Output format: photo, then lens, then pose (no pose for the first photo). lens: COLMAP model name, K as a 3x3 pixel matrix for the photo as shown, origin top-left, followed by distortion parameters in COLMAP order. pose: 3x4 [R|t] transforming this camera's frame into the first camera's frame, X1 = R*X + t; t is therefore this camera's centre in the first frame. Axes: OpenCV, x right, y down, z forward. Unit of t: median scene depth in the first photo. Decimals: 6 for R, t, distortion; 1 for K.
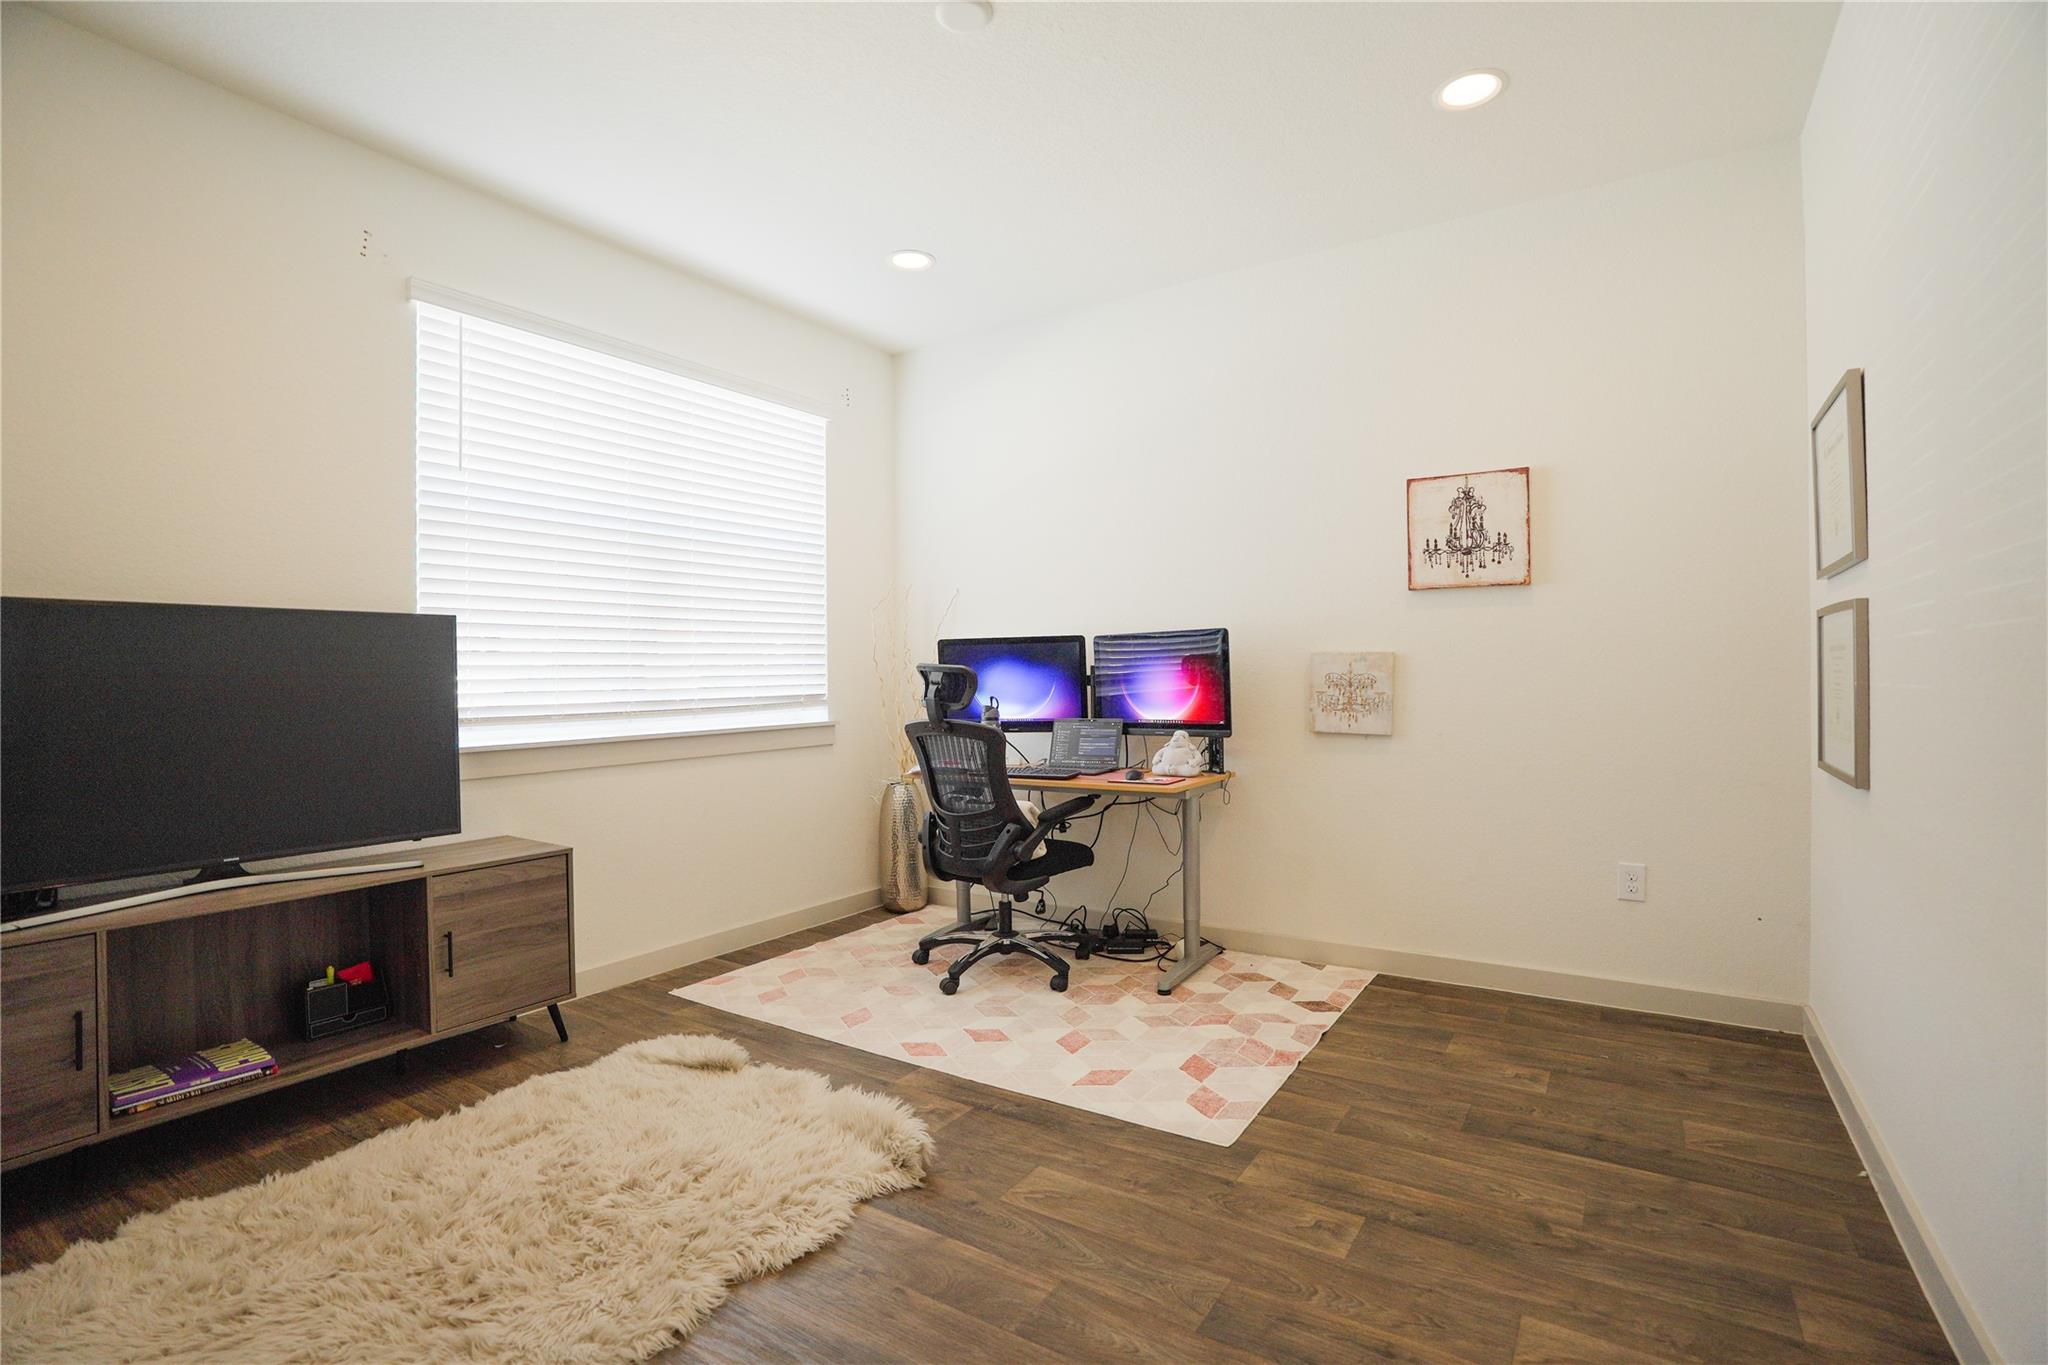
lens RADIAL K [[944.3, 0, 1029.0], [0, 944.3, 677.7], [0, 0, 1]] dist [-0.065560, 0.023813]
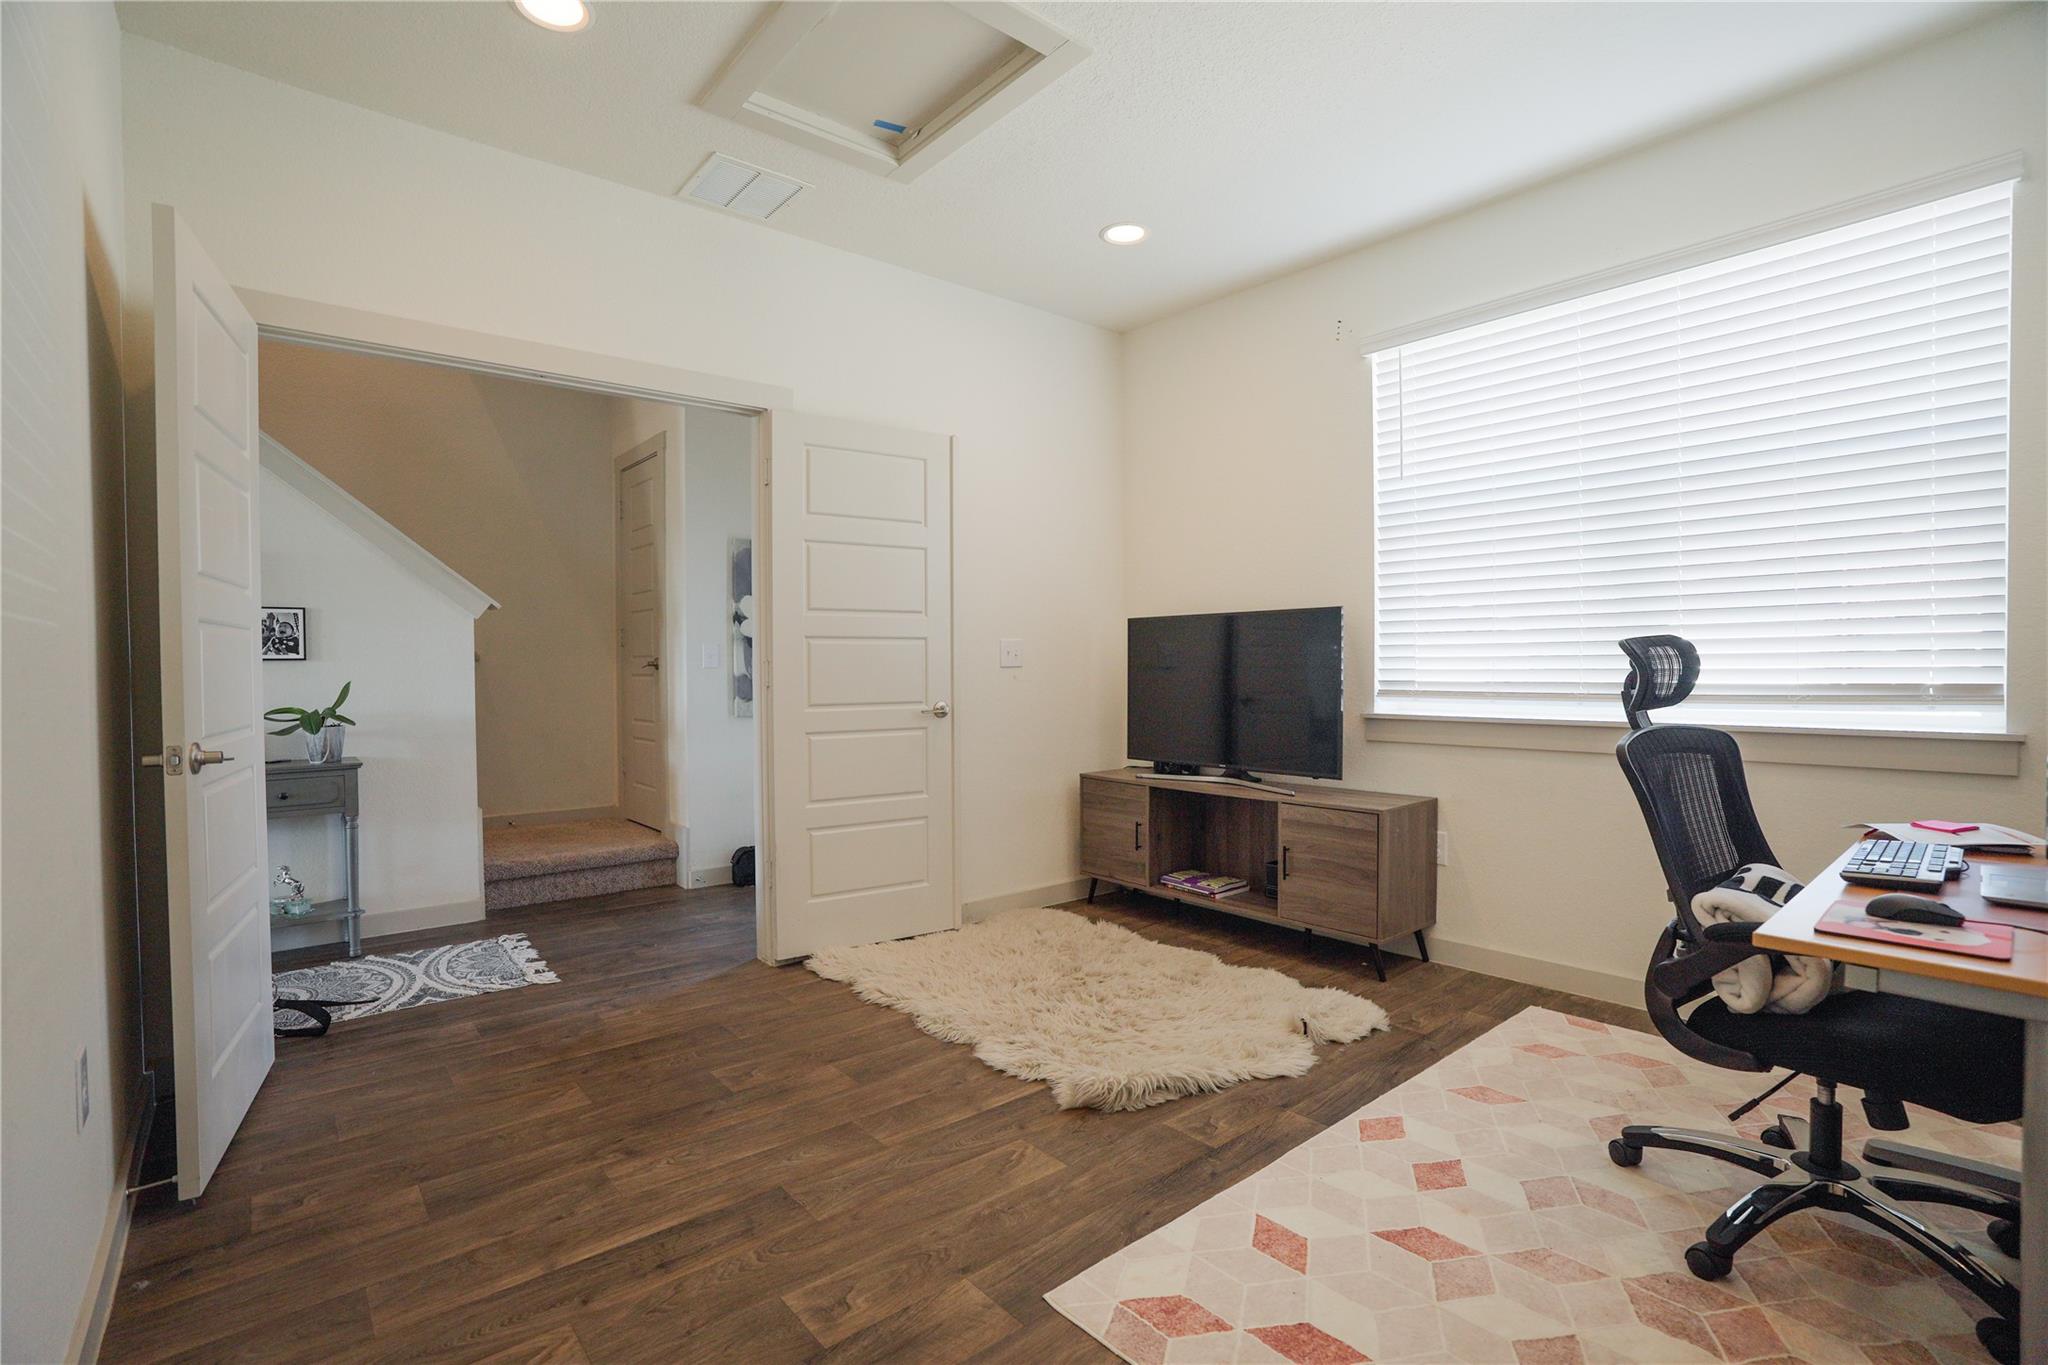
lens RADIAL K [[944.3, 0, 1029.0], [0, 944.3, 677.7], [0, 0, 1]] dist [-0.065560, 0.023813]
pose [[-0.278763, 0.027148, -0.959976, 0.772648], [0.007017, 0.999631, 0.026232, -0.007527], [0.960334, 0.000576, -0.278851, 1.012523]]
